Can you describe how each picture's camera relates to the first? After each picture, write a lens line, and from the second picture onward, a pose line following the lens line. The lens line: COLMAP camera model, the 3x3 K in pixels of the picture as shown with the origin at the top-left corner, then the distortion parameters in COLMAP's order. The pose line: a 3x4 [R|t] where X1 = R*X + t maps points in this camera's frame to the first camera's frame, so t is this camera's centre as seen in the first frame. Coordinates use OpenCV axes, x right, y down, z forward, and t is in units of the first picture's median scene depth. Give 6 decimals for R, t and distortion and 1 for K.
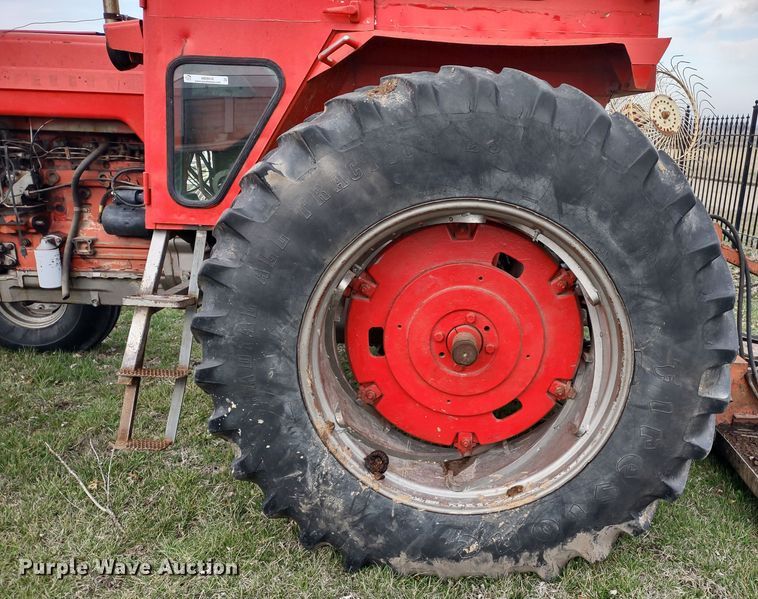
lens RADIAL K [[674.6, 0, 456.5], [0, 674.6, 344.1], [0, 0, 1]] dist [0.095449, -0.062377]
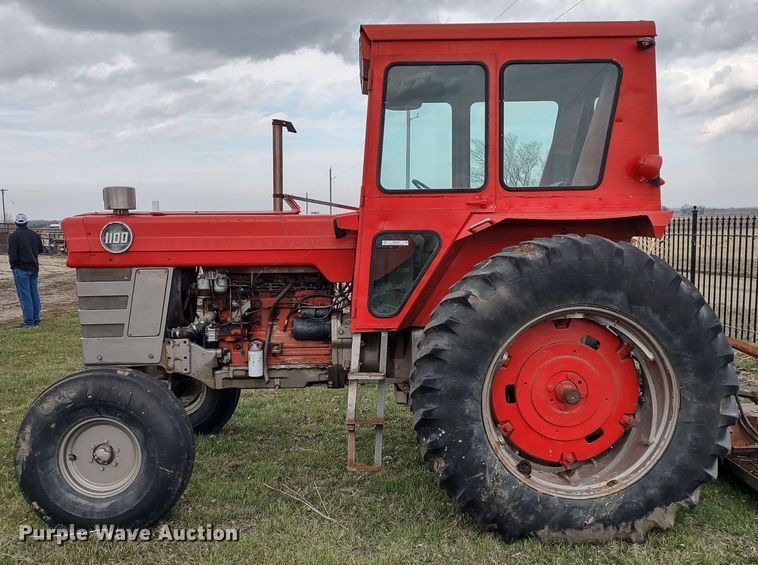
lens RADIAL K [[767.2, 0, 381.8], [0, 767.2, 291.1], [0, 0, 1]] dist [0.045702, 0.000000]
pose [[0.998821, -0.044957, 0.018303, -0.472006], [0.047820, 0.976071, -0.212130, 0.137557], [-0.008328, 0.212755, 0.977070, -0.871740]]
